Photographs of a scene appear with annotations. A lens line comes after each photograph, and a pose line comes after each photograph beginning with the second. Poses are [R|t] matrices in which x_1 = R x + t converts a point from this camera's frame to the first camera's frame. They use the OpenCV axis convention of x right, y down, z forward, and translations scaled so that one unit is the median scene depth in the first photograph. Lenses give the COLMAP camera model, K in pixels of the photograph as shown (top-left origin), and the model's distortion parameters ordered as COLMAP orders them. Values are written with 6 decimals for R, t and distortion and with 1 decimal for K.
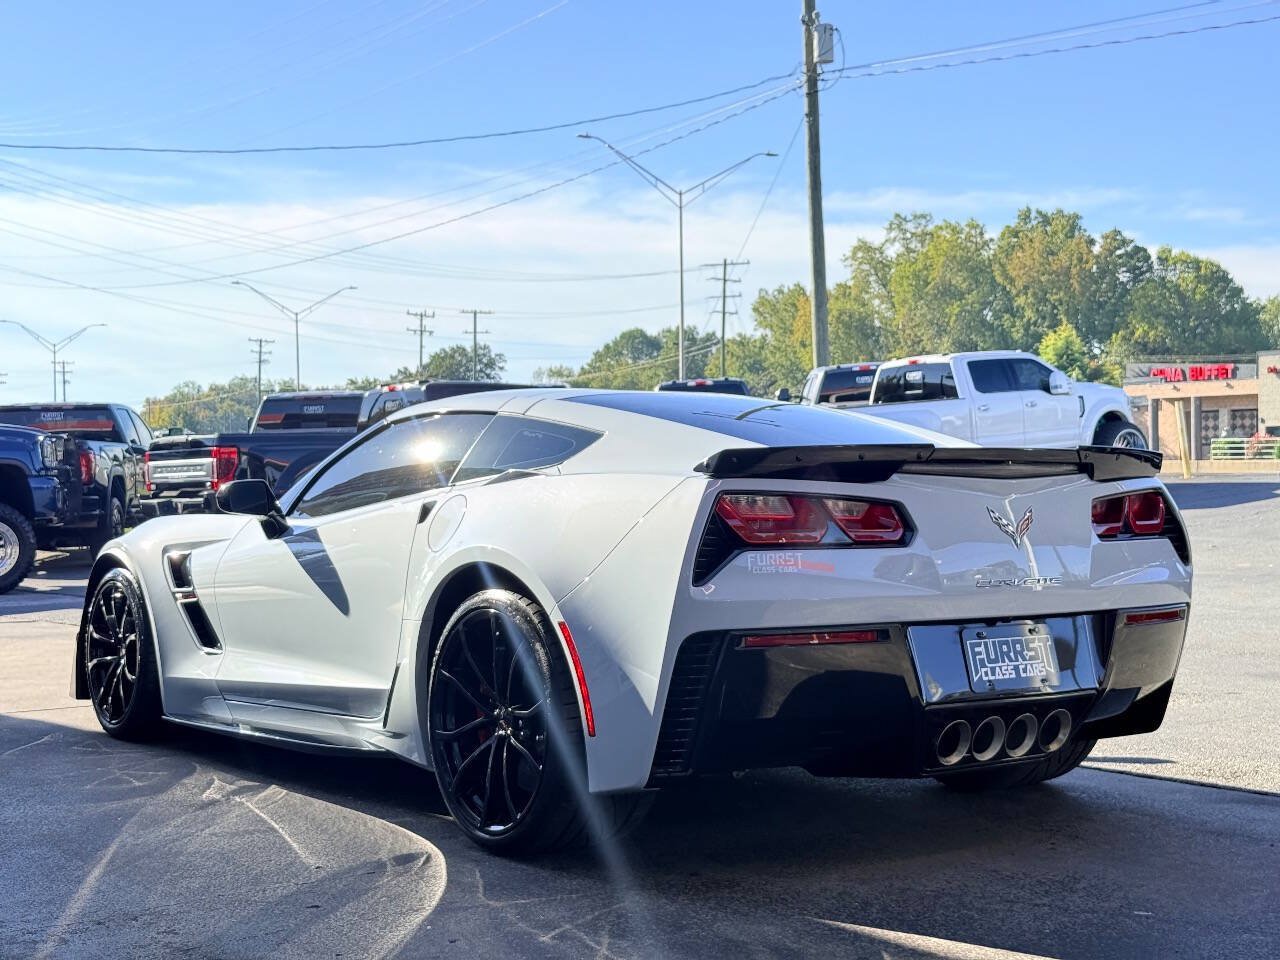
lens RADIAL K [[1761.0, 0, 639.4], [0, 1761.0, 487.5], [0, 0, 1]] dist [0.123875, -0.209936]
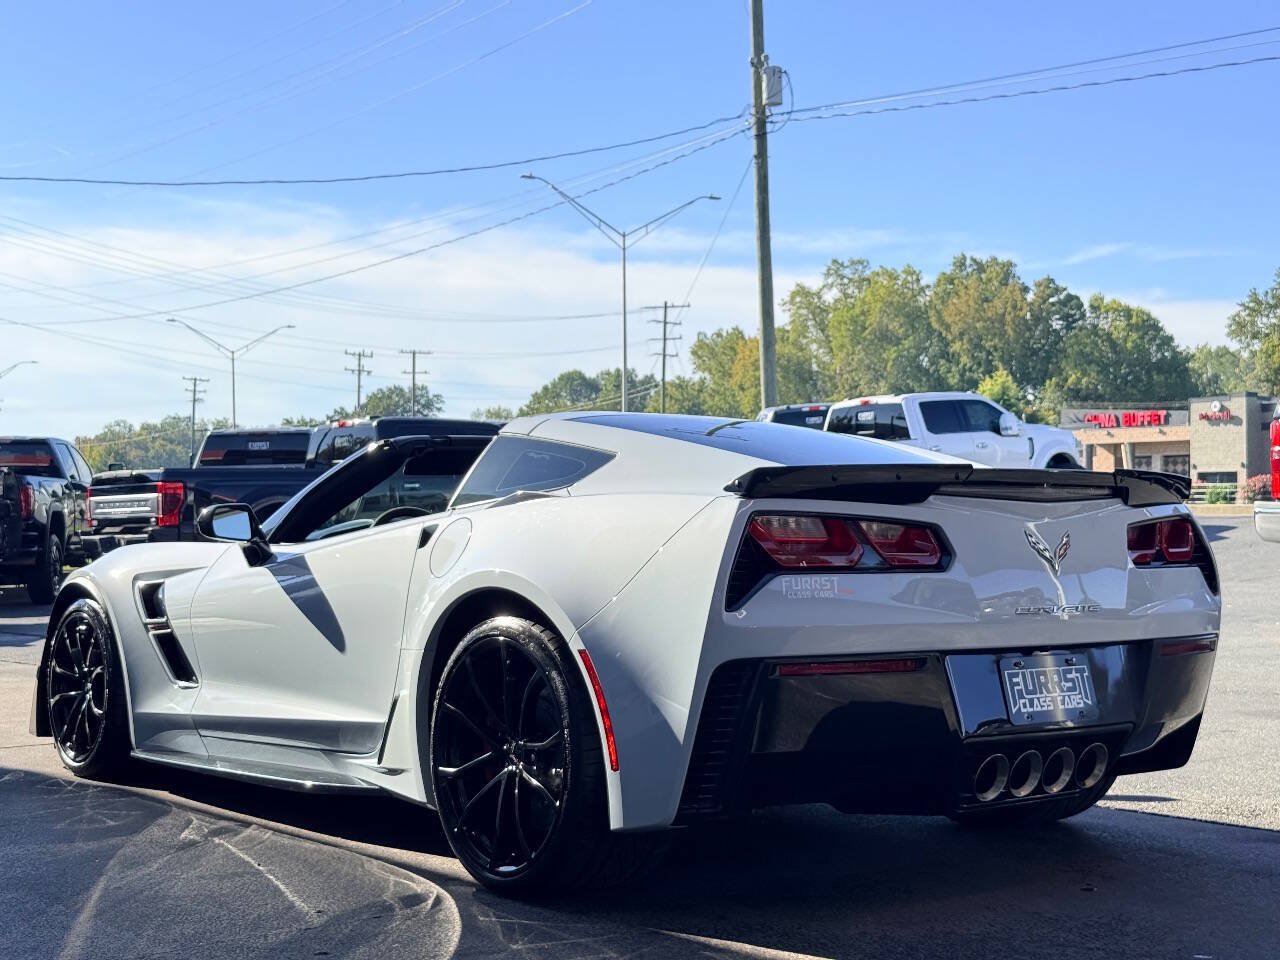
lens RADIAL K [[1761.0, 0, 639.4], [0, 1761.0, 487.5], [0, 0, 1]] dist [0.123875, -0.209936]
pose [[0.999280, 0.005974, 0.037469, -0.038772], [-0.005050, 0.999682, -0.024717, 0.009824], [-0.037605, 0.024510, 0.998992, 0.039263]]
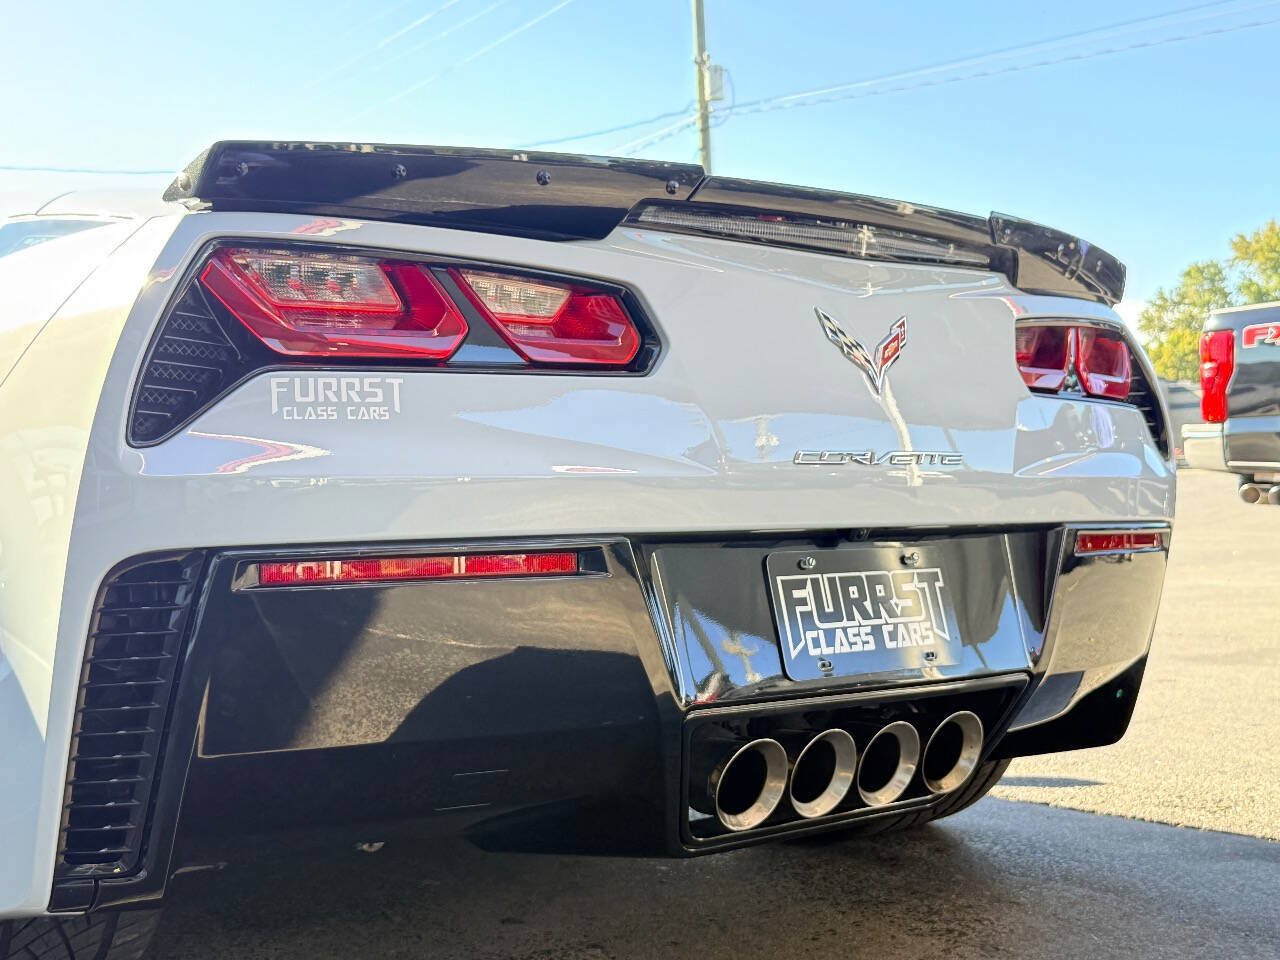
lens RADIAL K [[1518.7, 0, 668.2], [0, 1518.7, 460.1], [0, 0, 1]] dist [0.079406, -0.020083]
pose [[0.998281, -0.008206, 0.058031, 0.104313], [0.010300, 0.999303, -0.035882, 0.055281], [-0.057696, 0.036418, 0.997670, 0.461180]]
